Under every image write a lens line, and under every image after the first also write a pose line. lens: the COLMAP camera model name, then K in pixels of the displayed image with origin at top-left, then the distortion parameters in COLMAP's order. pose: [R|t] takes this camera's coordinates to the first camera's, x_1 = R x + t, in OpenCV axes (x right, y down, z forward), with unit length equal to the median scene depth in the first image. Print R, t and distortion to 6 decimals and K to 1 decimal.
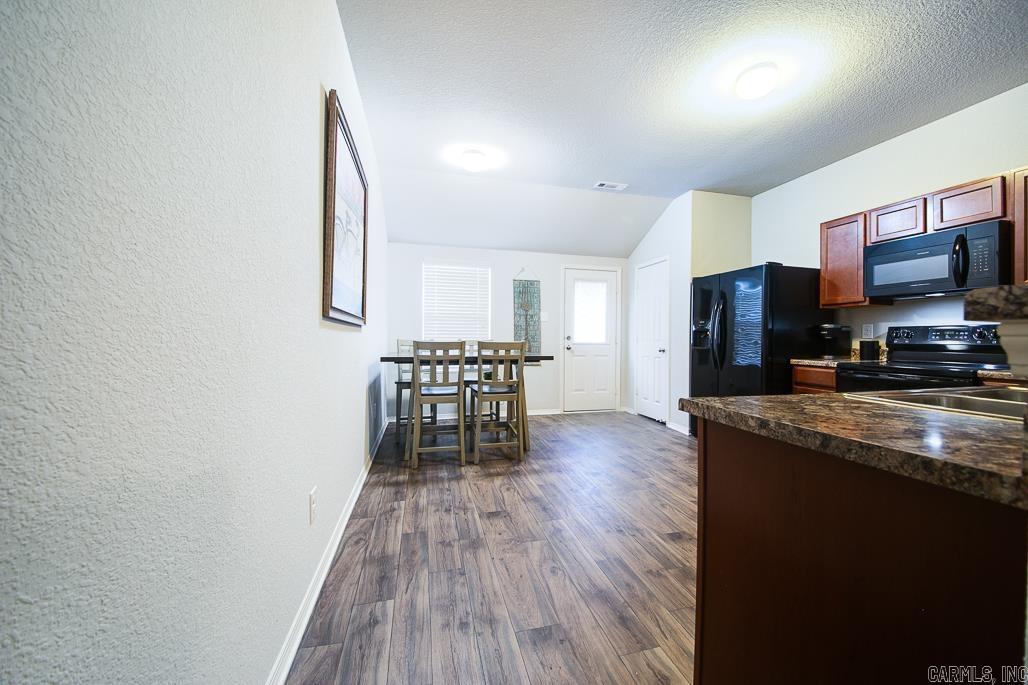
lens RADIAL K [[361.0, 0, 510.8], [0, 361.0, 338.0], [0, 0, 1]] dist [0.019539, -0.023081]
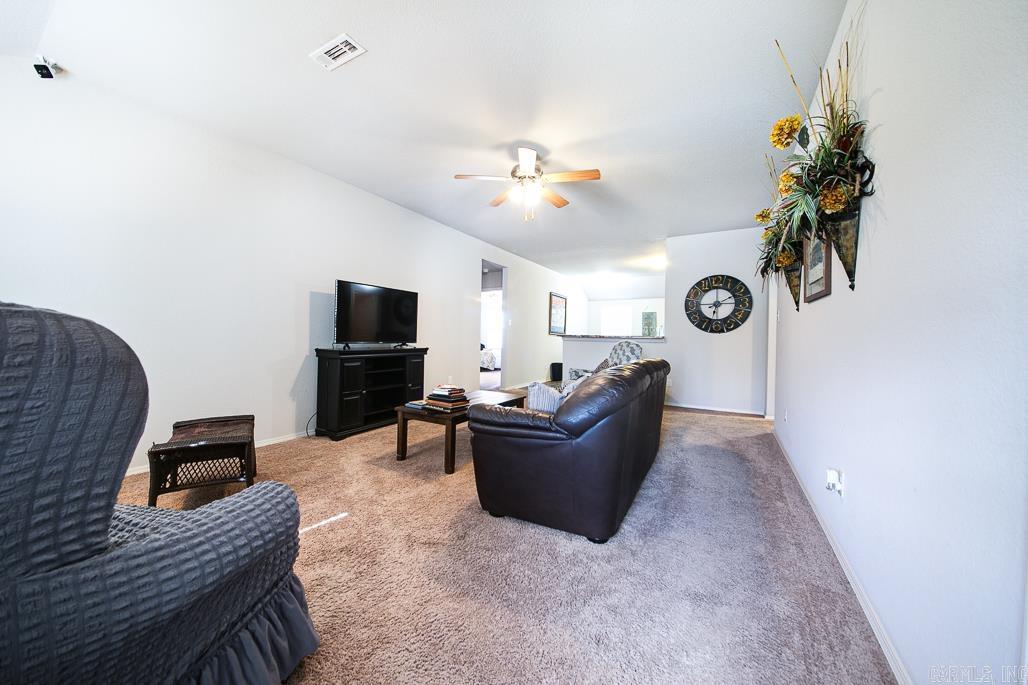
lens RADIAL K [[361.0, 0, 510.8], [0, 361.0, 338.0], [0, 0, 1]] dist [0.019539, -0.023081]
pose [[0.714721, 0.008134, -0.699362, 1.529214], [-0.013365, 0.999909, -0.002028, 0.010015], [0.699282, 0.010796, 0.714765, -1.740455]]
